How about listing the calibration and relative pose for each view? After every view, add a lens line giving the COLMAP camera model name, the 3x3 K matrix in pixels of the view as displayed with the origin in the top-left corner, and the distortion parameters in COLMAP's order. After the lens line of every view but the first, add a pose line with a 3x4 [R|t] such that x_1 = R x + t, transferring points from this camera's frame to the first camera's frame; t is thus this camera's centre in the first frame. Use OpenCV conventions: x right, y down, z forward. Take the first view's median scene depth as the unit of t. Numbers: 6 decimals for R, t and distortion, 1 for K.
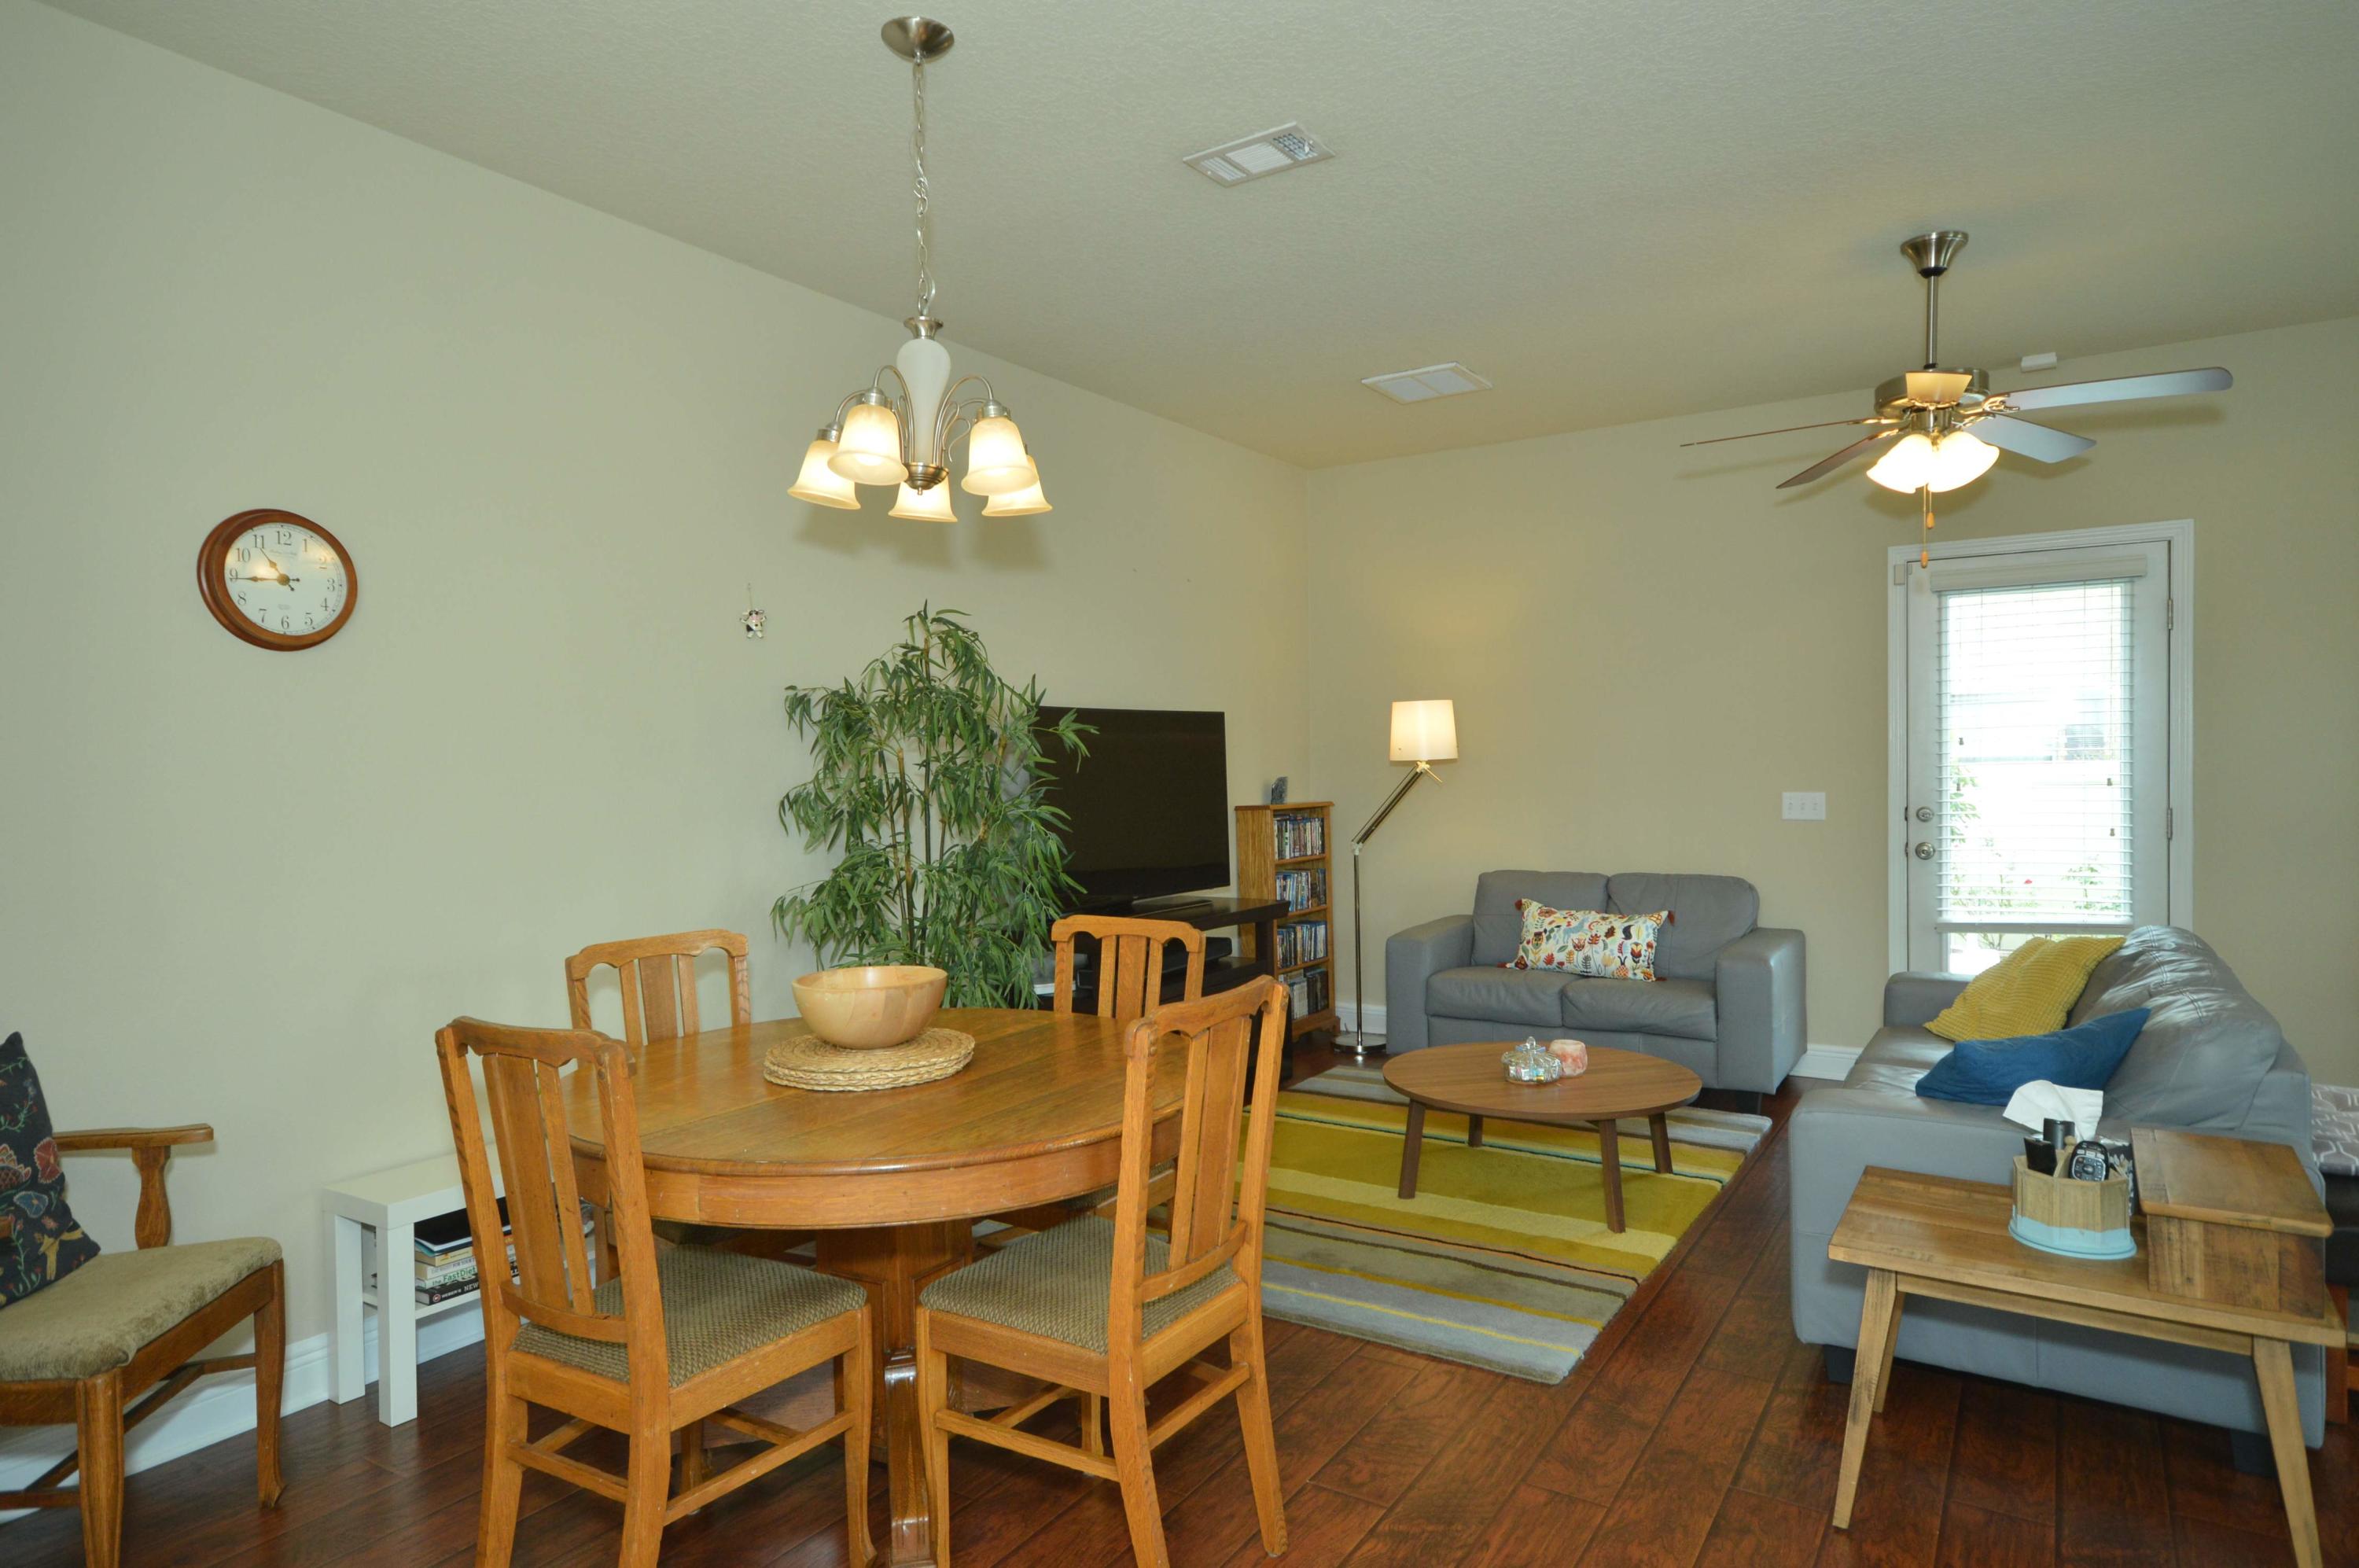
lens RADIAL K [[1389.9, 0, 1179.5], [0, 1389.9, 784.0], [0, 0, 1]] dist [-0.001508, -0.000246]
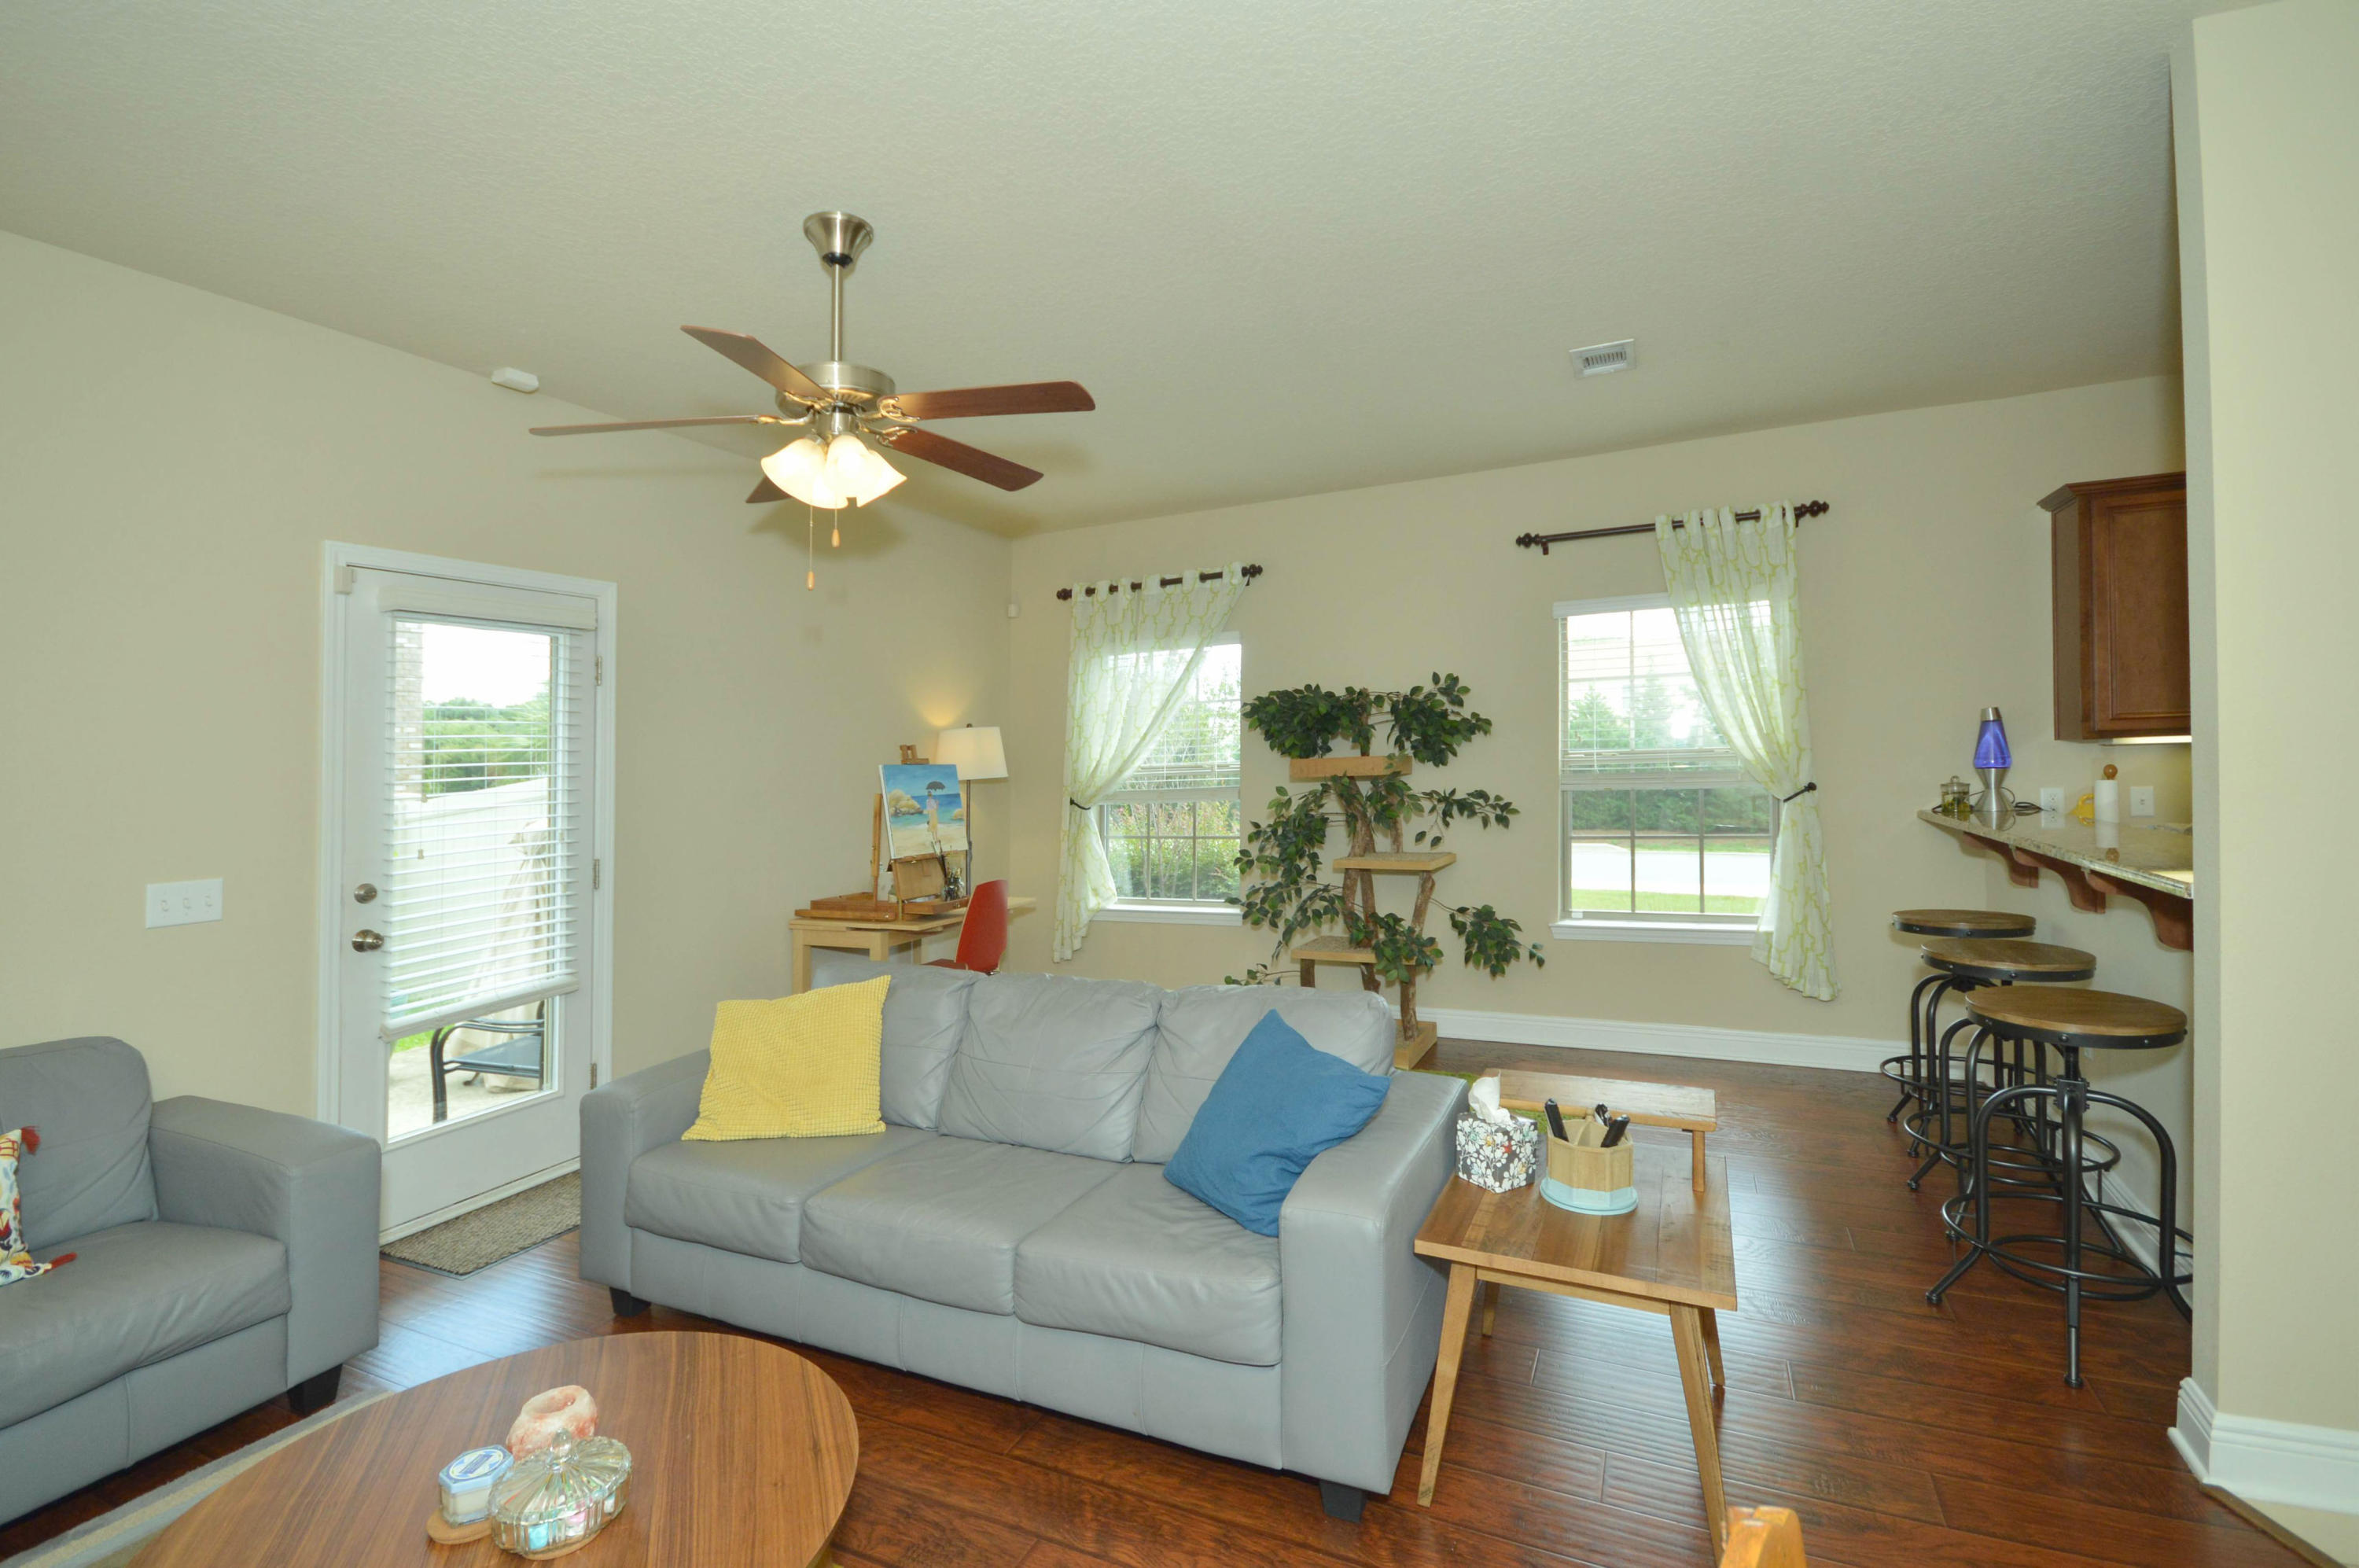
lens RADIAL K [[1045.3, 0, 1177.3], [0, 1045.3, 769.7], [0, 0, 1]] dist [-0.000255, -0.000040]
pose [[-0.101926, 0.011171, 0.994729, -0.100926], [0.047881, 0.998833, -0.006311, -0.023661], [-0.993639, 0.046986, -0.102342, 0.655697]]
